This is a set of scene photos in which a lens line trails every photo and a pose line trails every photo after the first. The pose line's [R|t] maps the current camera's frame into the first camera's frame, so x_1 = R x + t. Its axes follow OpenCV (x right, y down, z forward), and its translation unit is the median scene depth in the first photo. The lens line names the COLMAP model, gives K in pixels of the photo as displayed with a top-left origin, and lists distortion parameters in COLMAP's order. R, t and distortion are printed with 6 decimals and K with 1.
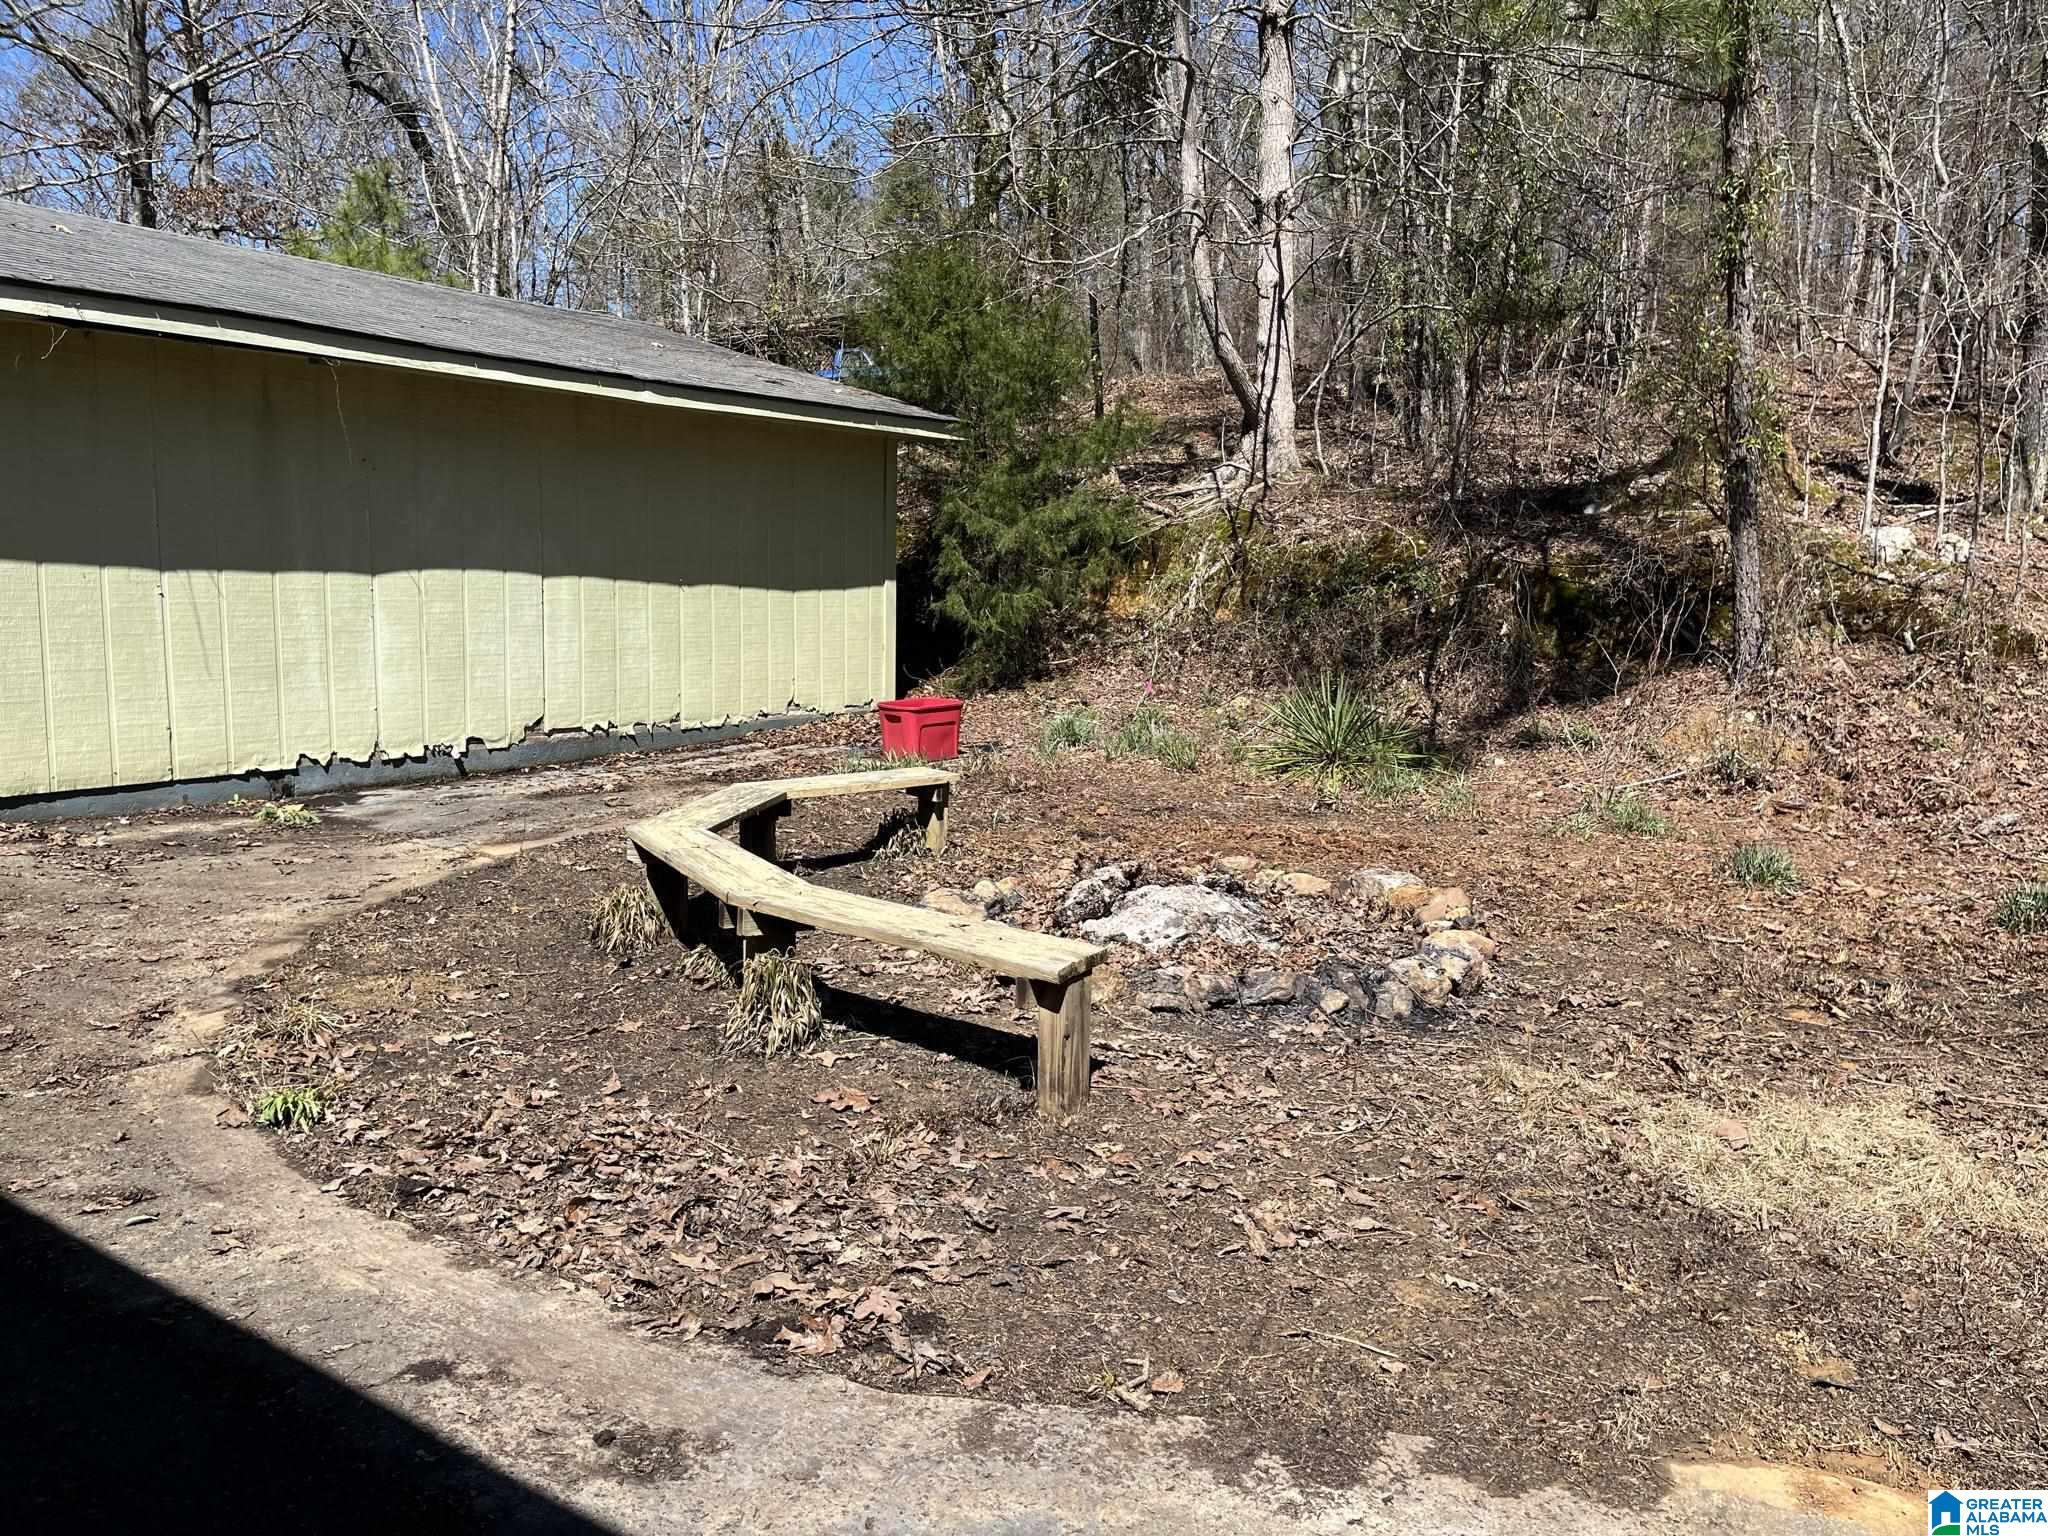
lens RADIAL K [[1550.3, 0, 1014.0], [0, 1550.3, 768.6], [0, 0, 1]] dist [0.024844, -0.045641]
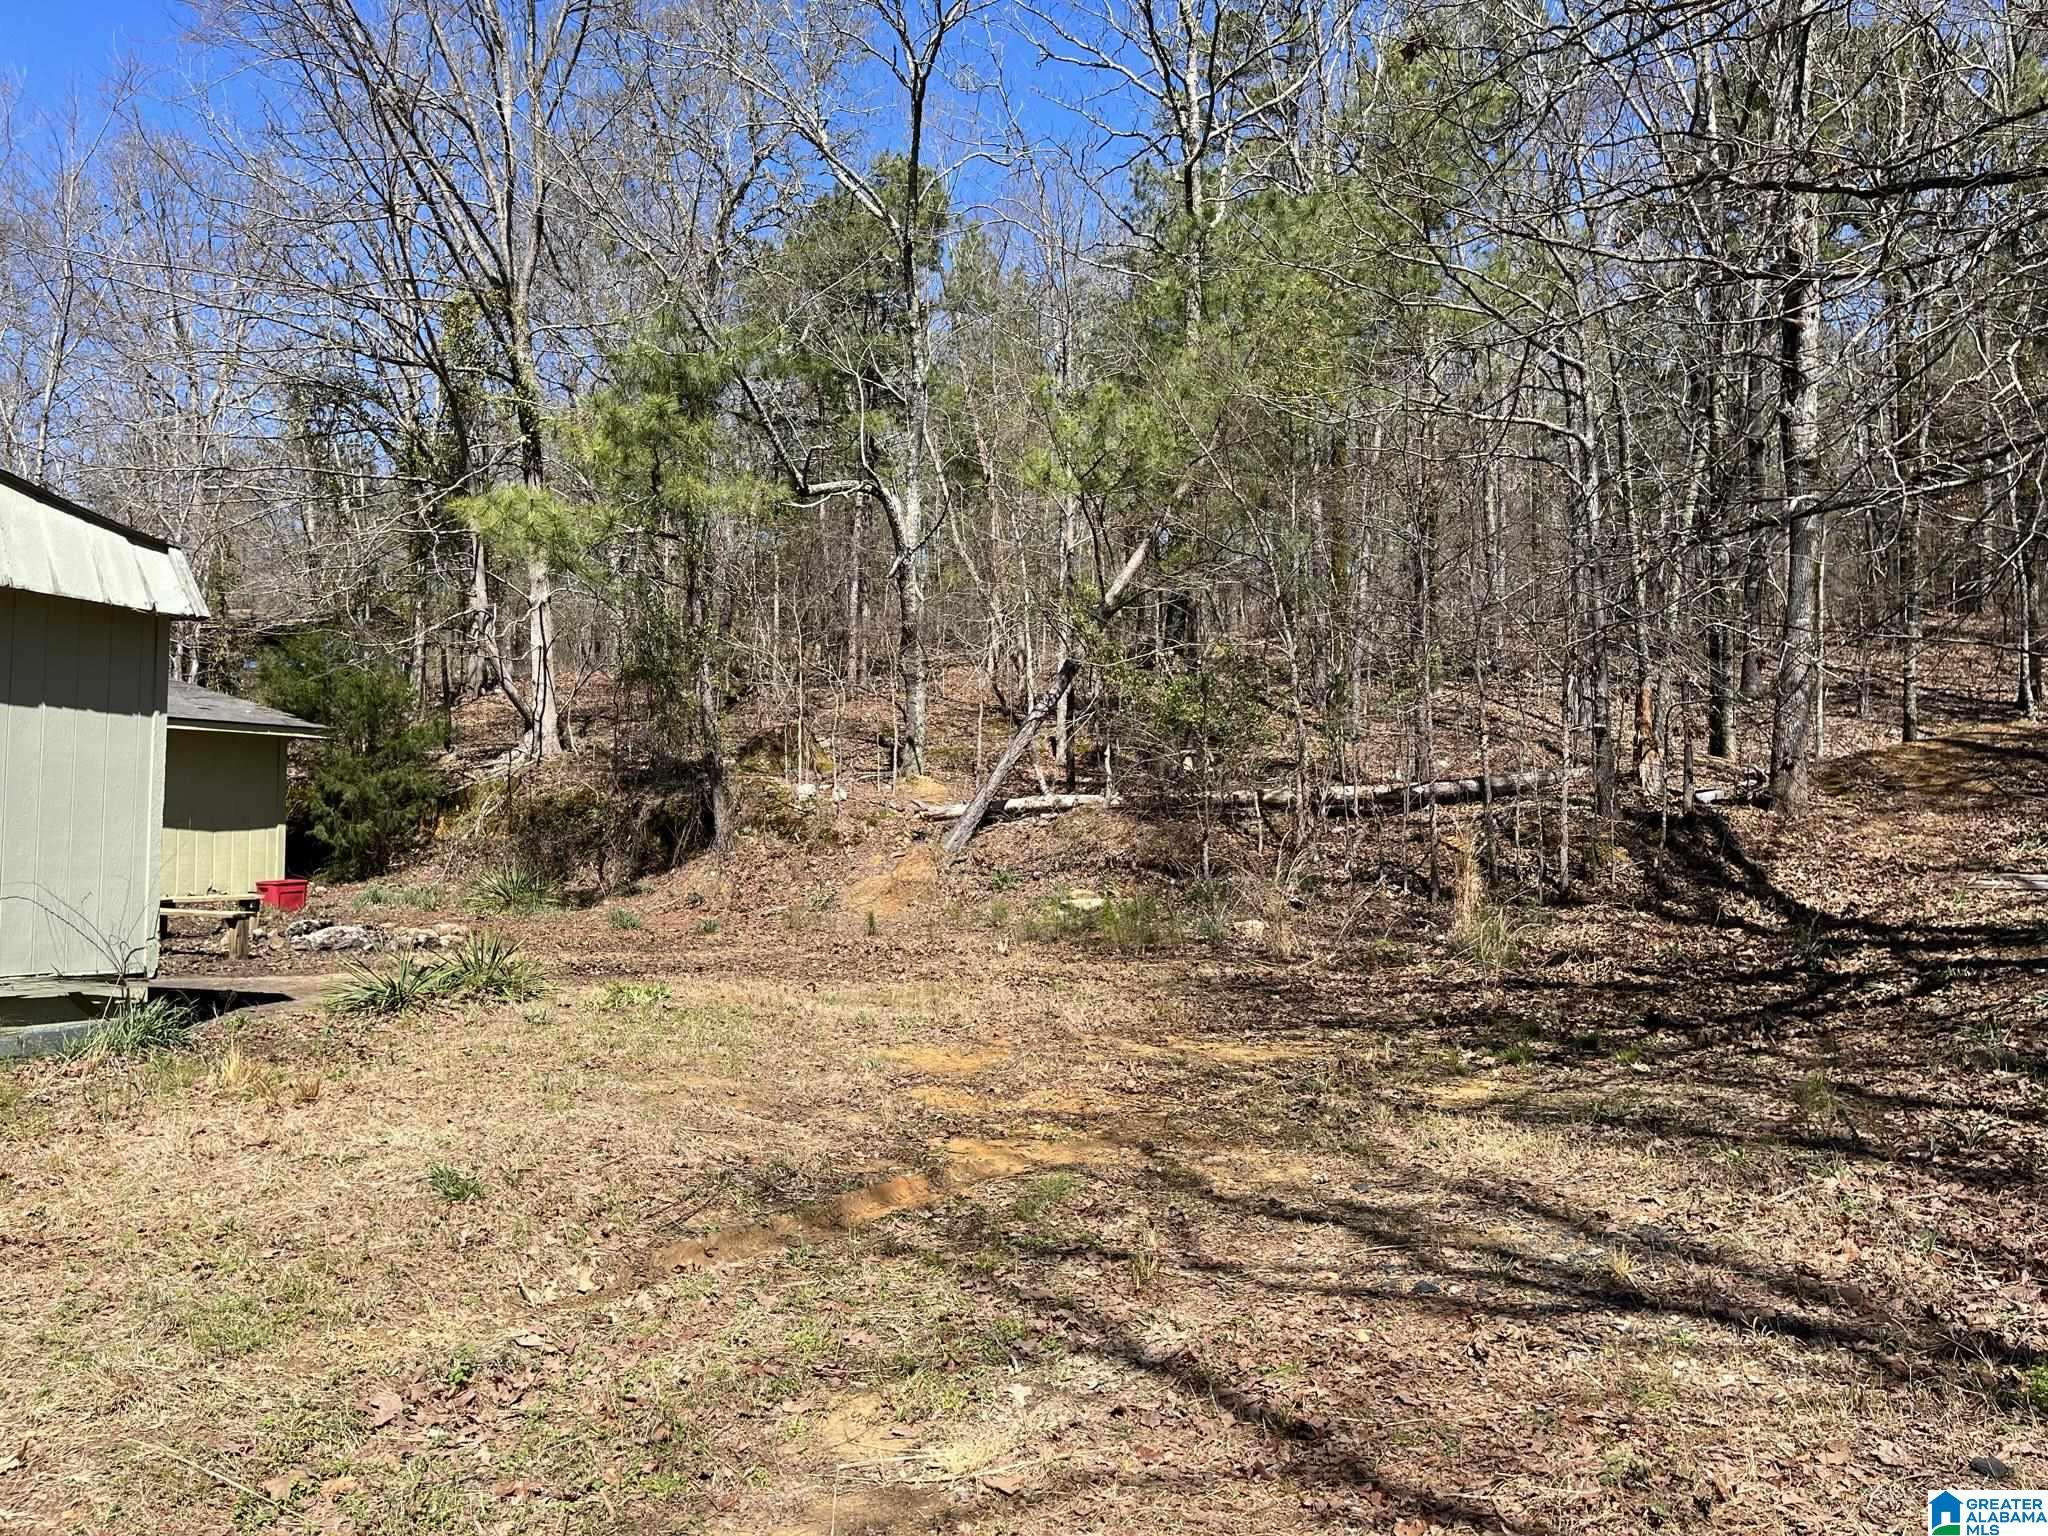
lens RADIAL K [[1550.3, 0, 1034.3], [0, 1550.3, 769.0], [0, 0, 1]] dist [0.024844, -0.045641]
pose [[0.961192, -0.010560, 0.275677, 0.244784], [0.055658, 0.986142, -0.156287, 0.139754], [-0.270207, 0.165566, 0.948460, -0.869963]]
